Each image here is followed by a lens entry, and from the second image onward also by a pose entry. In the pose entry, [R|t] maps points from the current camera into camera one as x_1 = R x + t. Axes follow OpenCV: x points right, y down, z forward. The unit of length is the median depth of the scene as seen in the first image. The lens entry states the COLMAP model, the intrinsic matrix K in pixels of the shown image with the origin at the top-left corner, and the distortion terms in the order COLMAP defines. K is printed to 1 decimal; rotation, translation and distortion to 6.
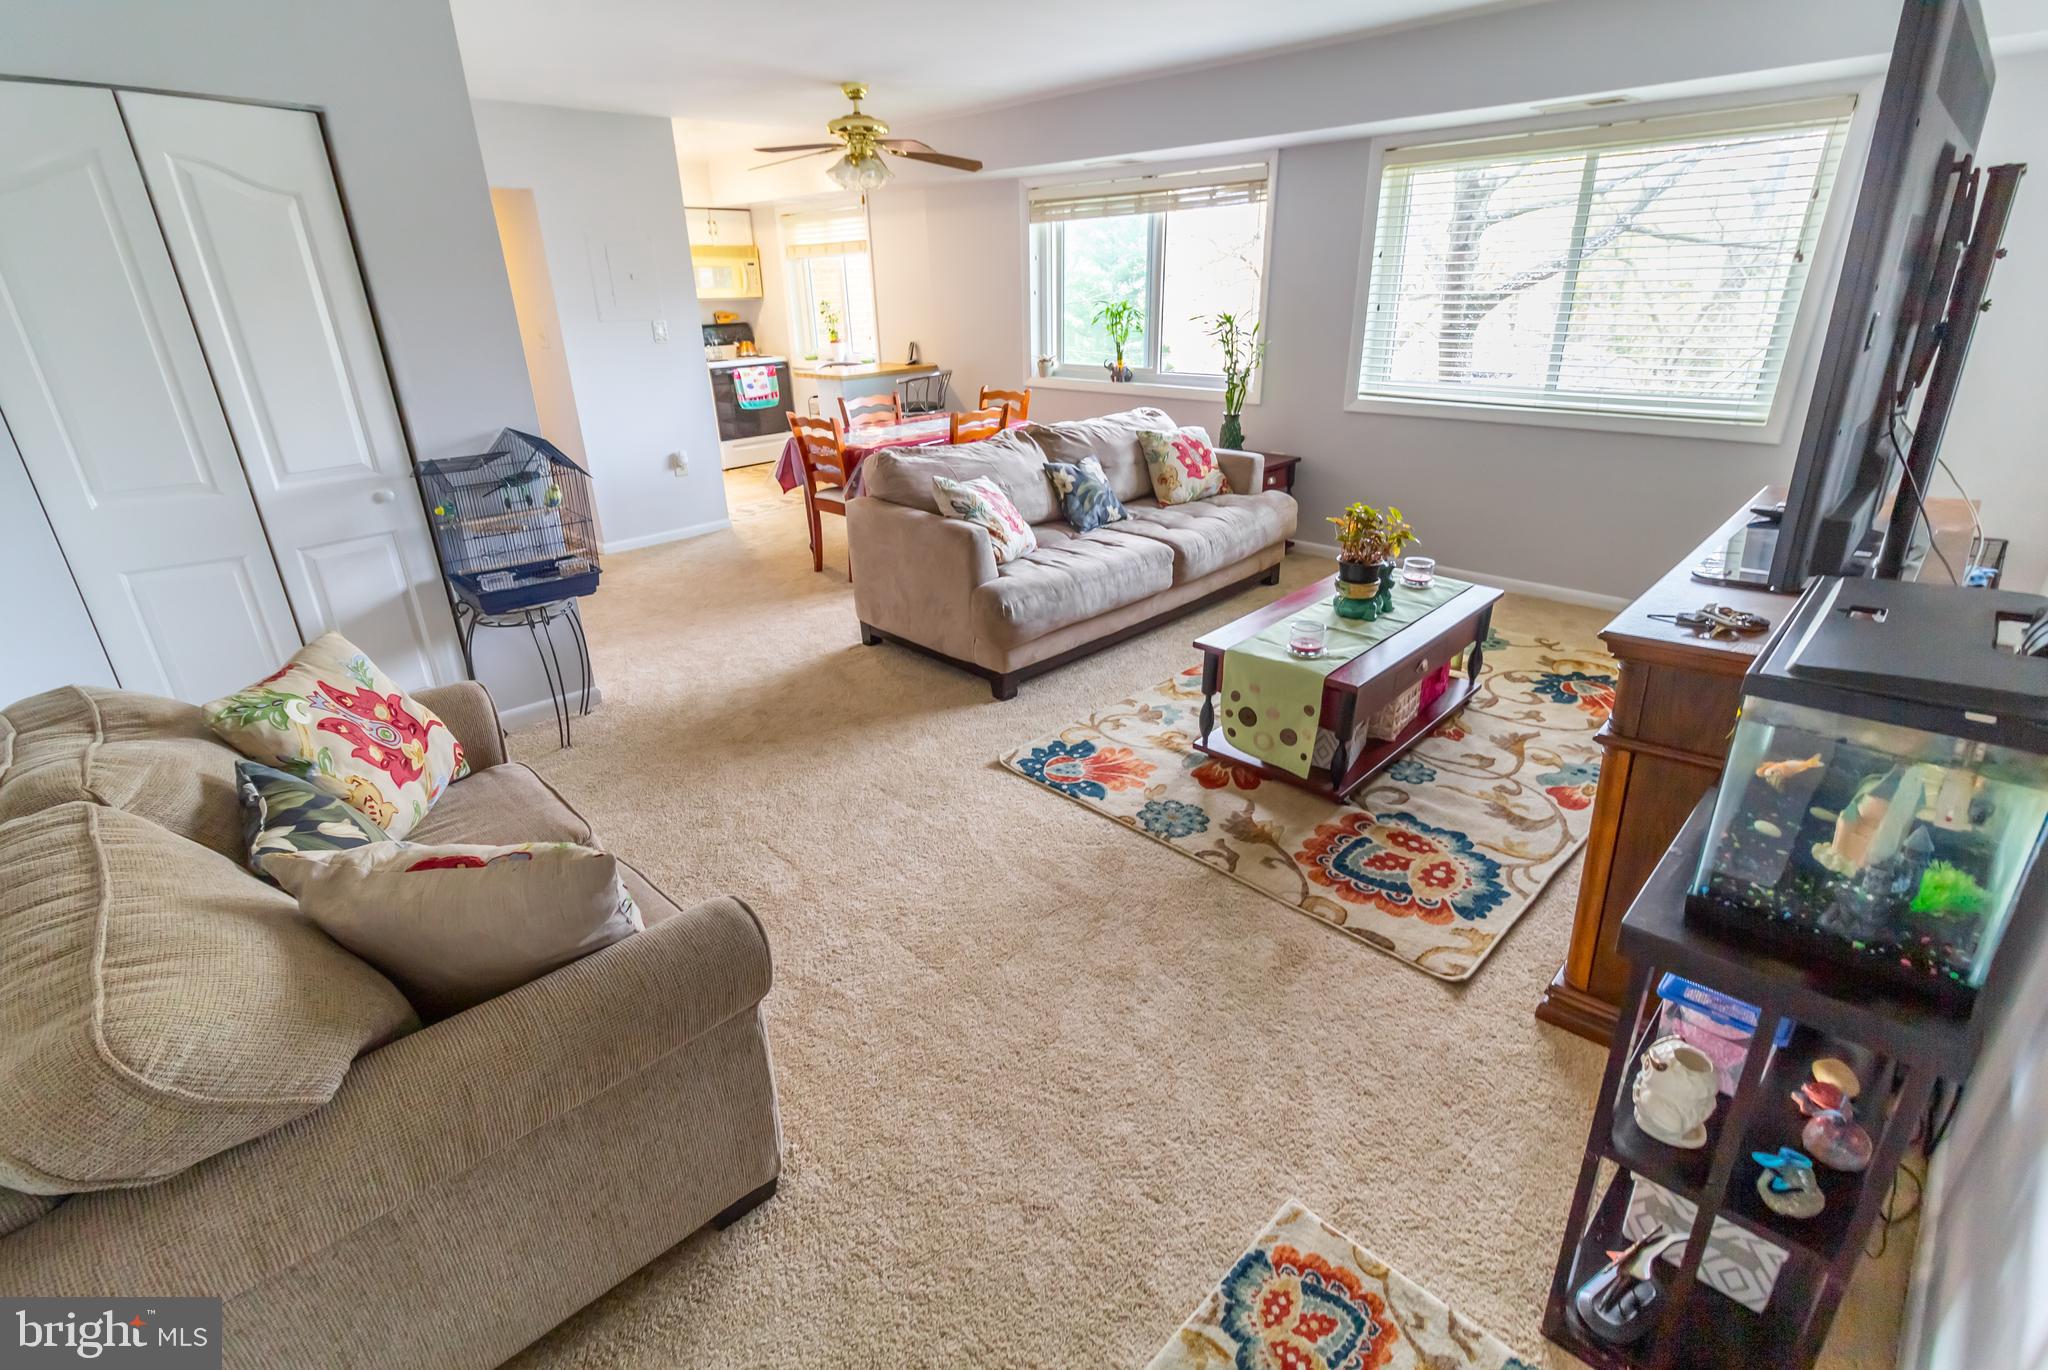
lens RADIAL K [[951.6, 0, 1038.3], [0, 951.6, 677.6], [0, 0, 1]] dist [0.008379, -0.002509]
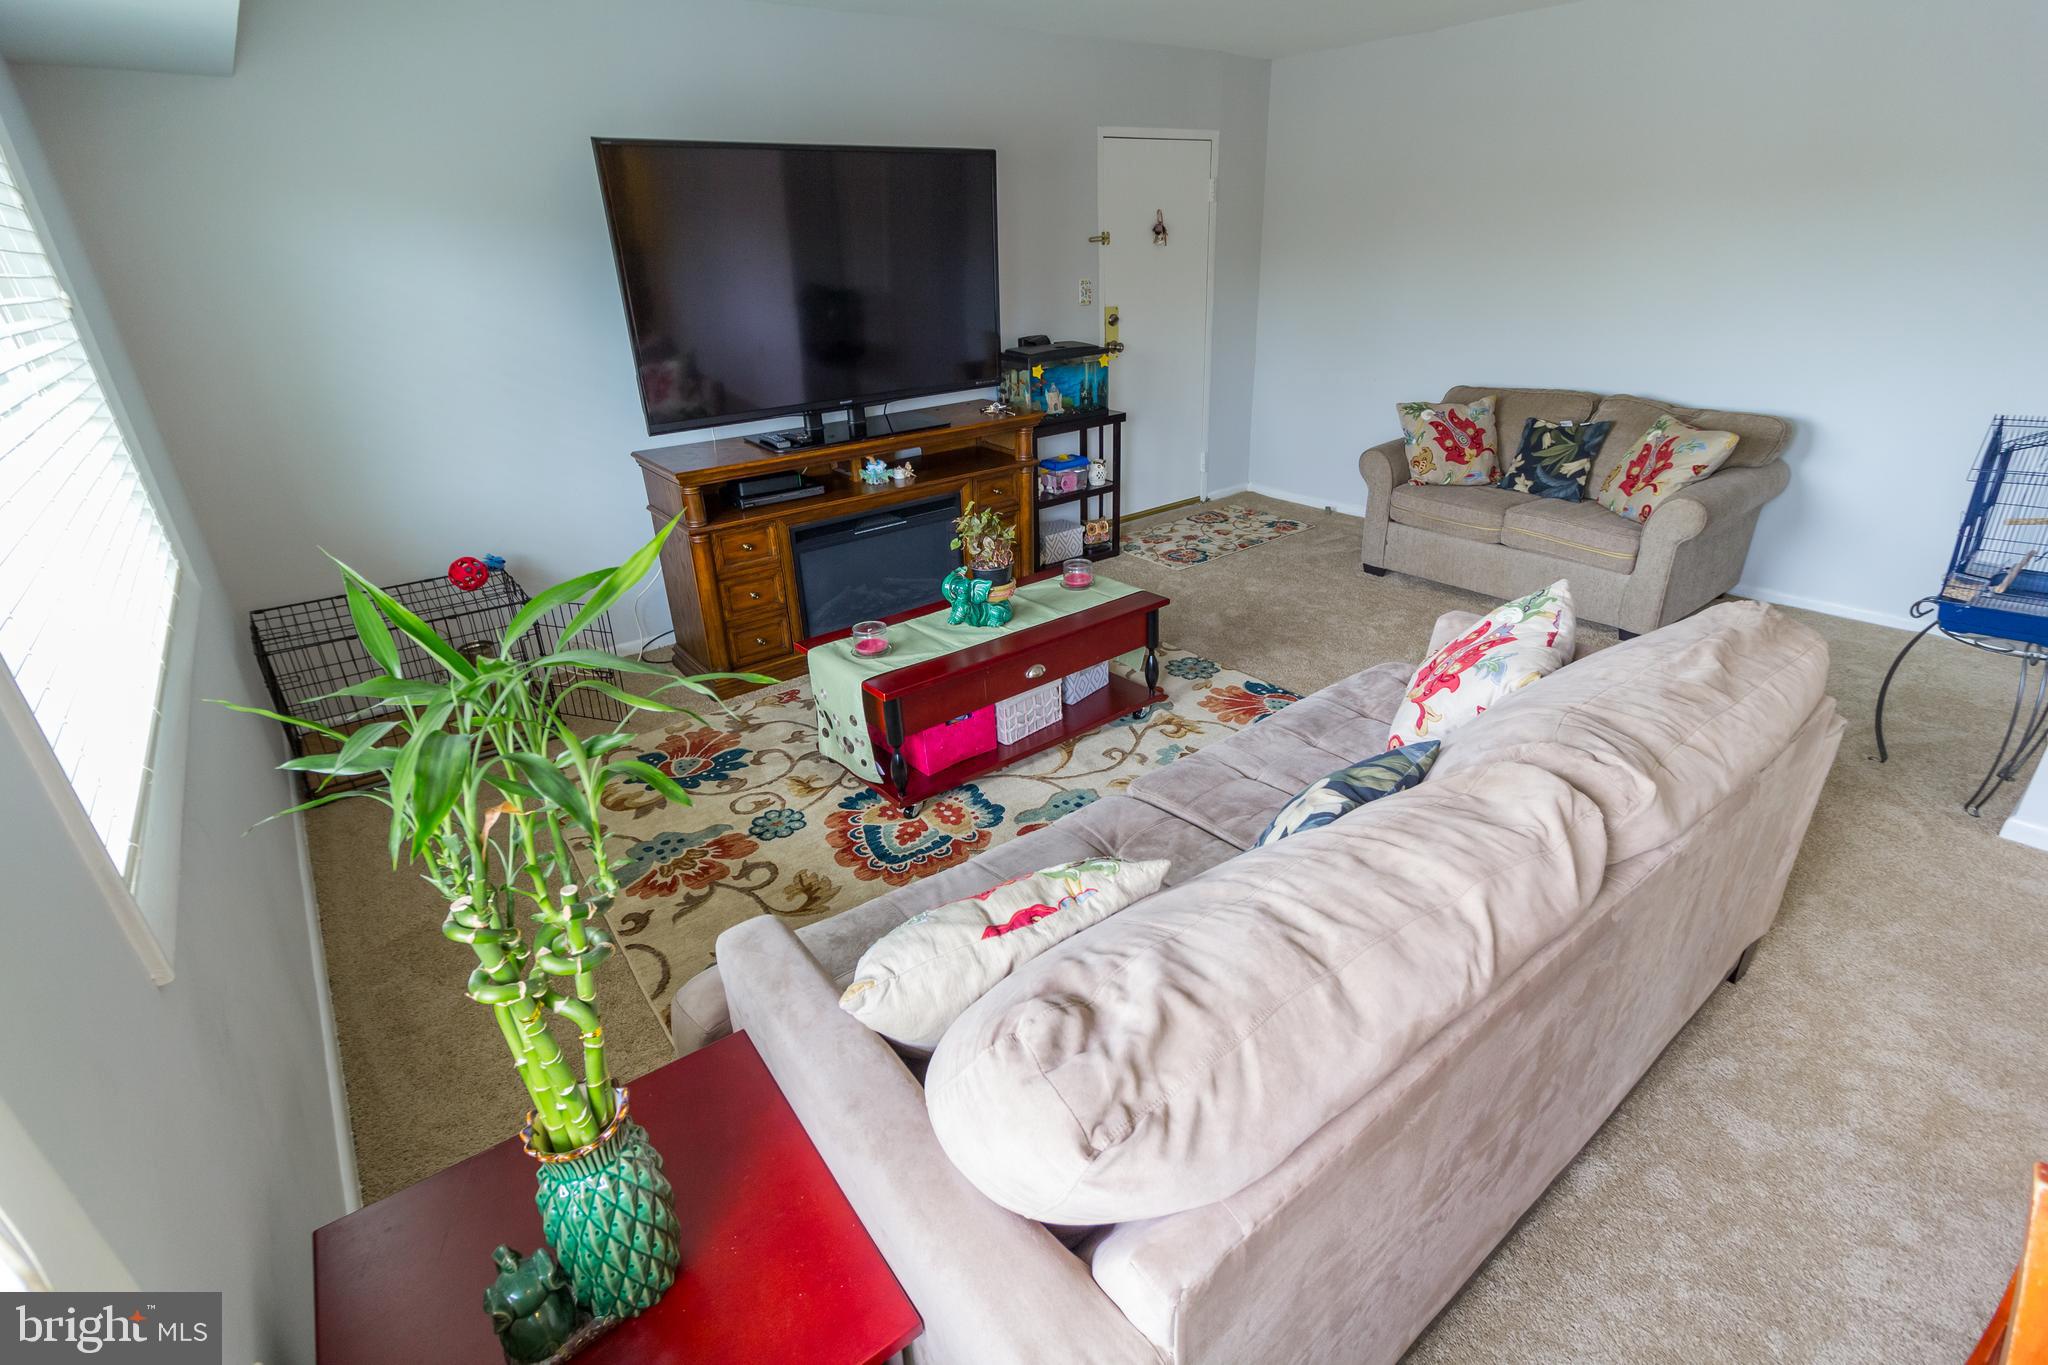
lens RADIAL K [[951.6, 0, 1036.0], [0, 951.6, 678.0], [0, 0, 1]] dist [0.008379, -0.002509]
pose [[-0.989691, 0.000805, 0.143219, 0.133533], [0.105731, 0.678638, 0.726823, -0.661703], [-0.096608, 0.734472, -0.671727, 1.535782]]
